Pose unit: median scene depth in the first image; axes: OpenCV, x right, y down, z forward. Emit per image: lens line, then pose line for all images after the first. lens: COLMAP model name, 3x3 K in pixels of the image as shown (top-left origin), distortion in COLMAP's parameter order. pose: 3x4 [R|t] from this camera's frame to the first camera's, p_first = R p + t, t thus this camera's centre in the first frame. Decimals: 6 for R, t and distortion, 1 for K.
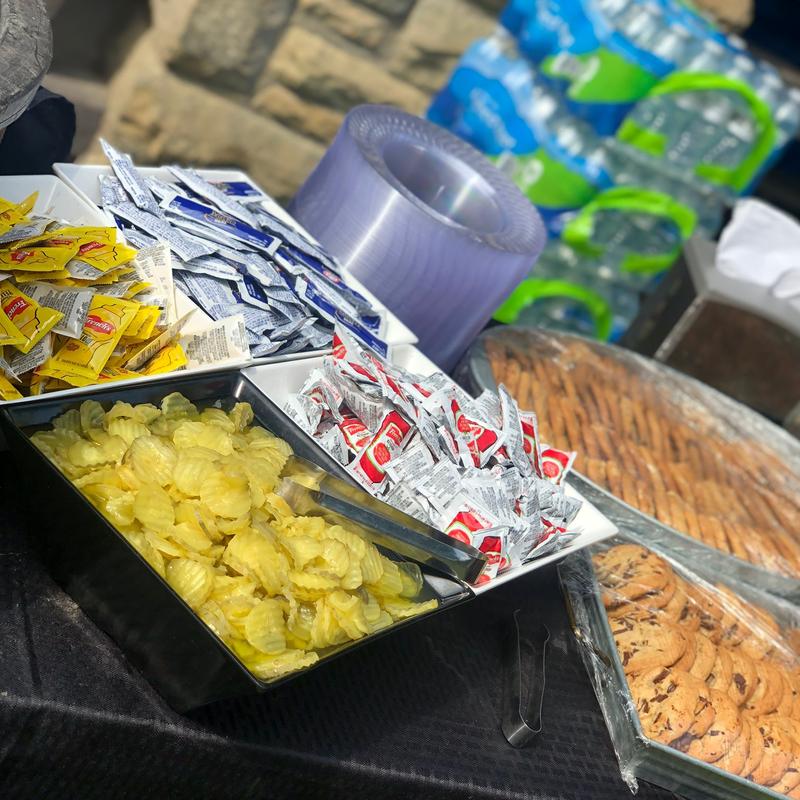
lens RADIAL K [[1598.4, 0, 400.2], [0, 1598.4, 382.1], [0, 0, 1]] dist [-0.053597, 1.415389]
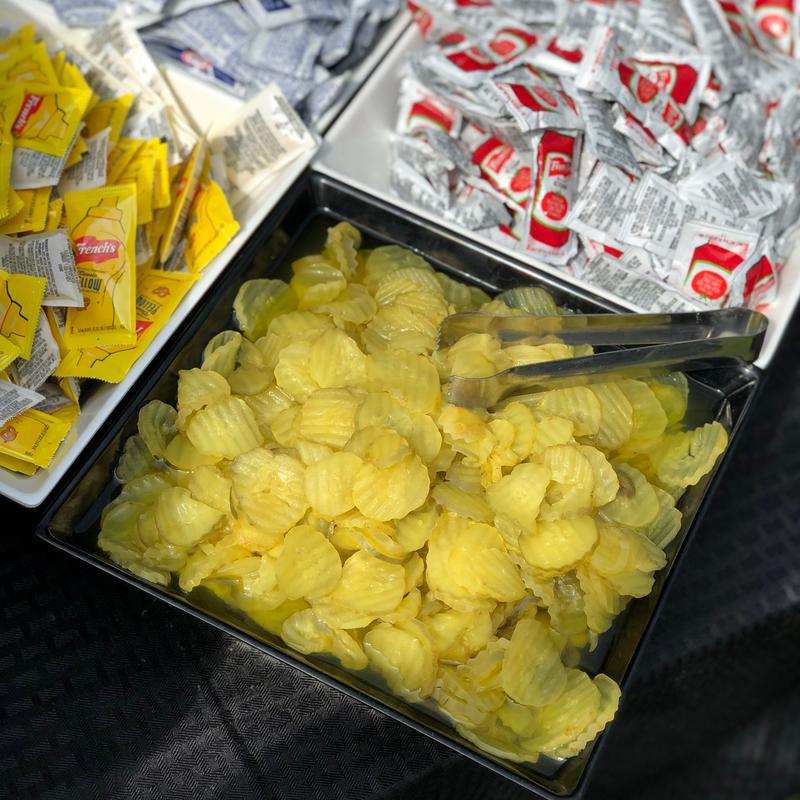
lens RADIAL K [[1598.4, 0, 400.2], [0, 1598.4, 382.1], [0, 0, 1]] dist [-0.053597, 1.415389]
pose [[0.906509, -0.362070, -0.217132, 0.049696], [0.422137, 0.785132, 0.453175, -0.232903], [0.006396, -0.502467, 0.864573, 0.379719]]
